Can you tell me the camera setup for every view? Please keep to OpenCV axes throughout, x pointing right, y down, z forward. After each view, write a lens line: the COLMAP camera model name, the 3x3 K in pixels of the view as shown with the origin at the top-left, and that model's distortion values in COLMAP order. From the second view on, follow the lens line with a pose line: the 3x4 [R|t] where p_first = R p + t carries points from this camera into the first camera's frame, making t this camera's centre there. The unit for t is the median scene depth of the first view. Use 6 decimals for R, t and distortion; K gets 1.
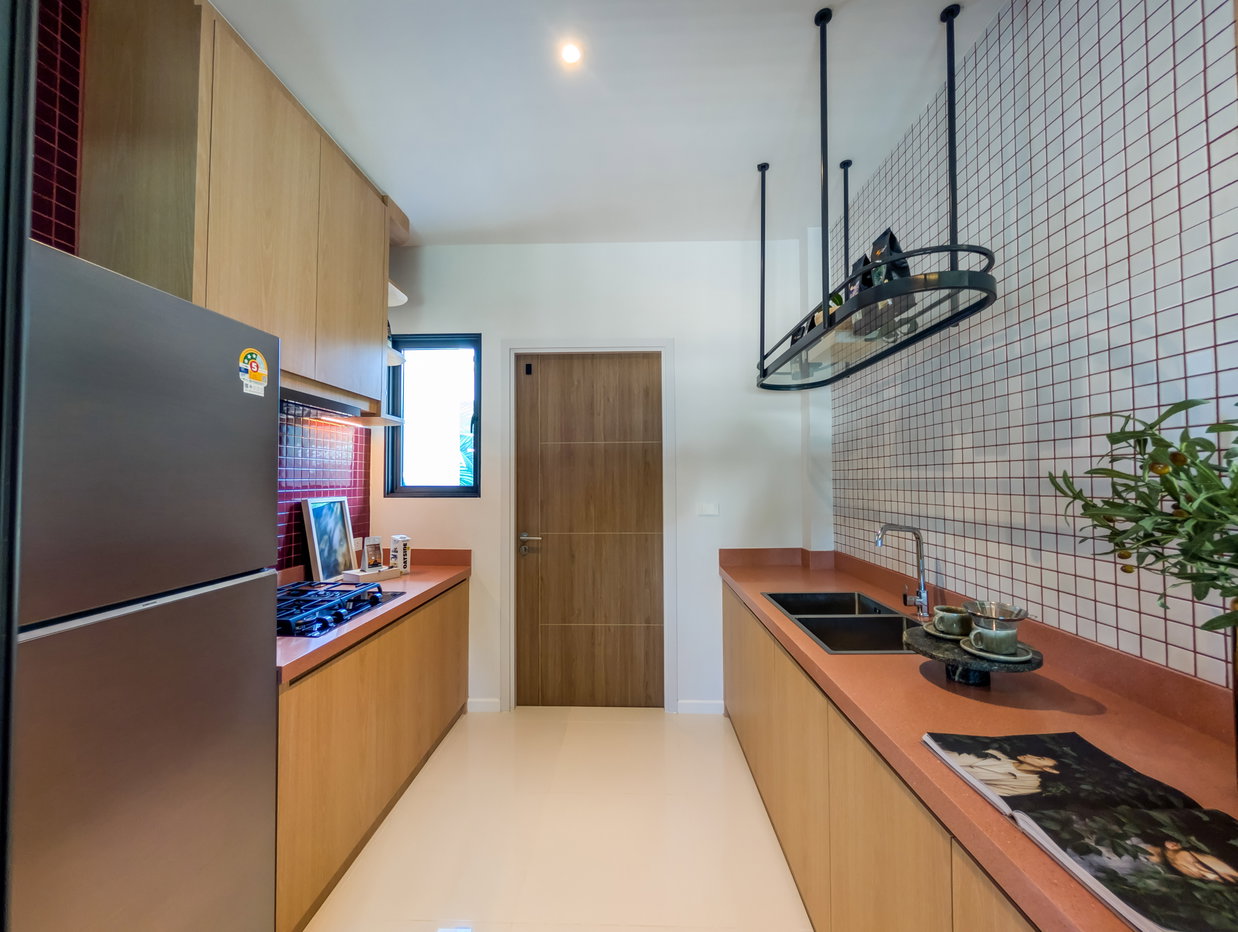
lens RADIAL K [[472.7, 0, 619.0], [0, 472.7, 469.1], [0, 0, 1]] dist [-0.006245, 0.000244]
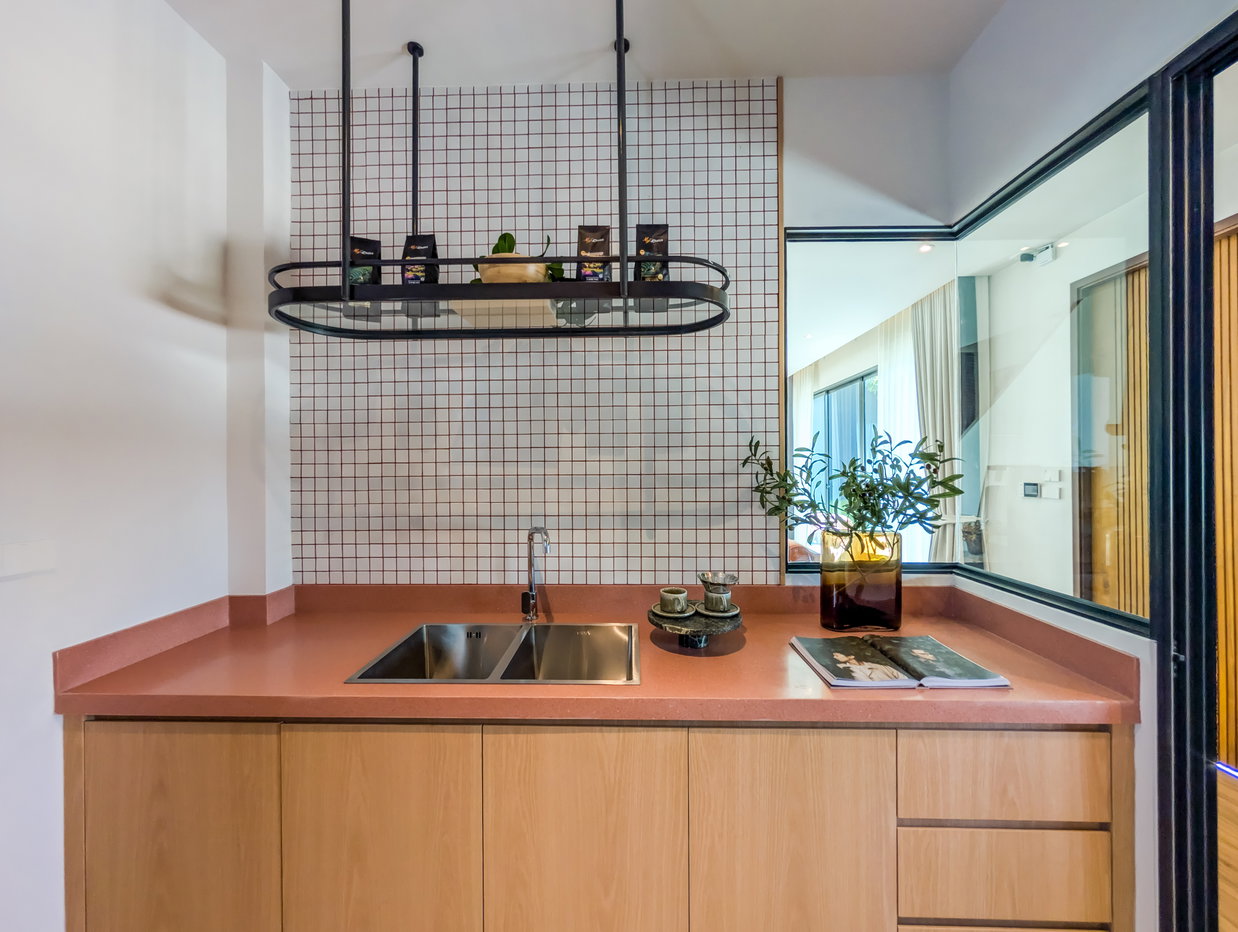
lens RADIAL K [[472.7, 0, 619.0], [0, 472.7, 469.1], [0, 0, 1]] dist [-0.006245, 0.000244]
pose [[-0.006881, -0.002705, 0.999973, -0.432234], [-0.017250, 0.999848, 0.002586, 0.001520], [-0.999828, -0.017232, -0.006927, 1.128815]]
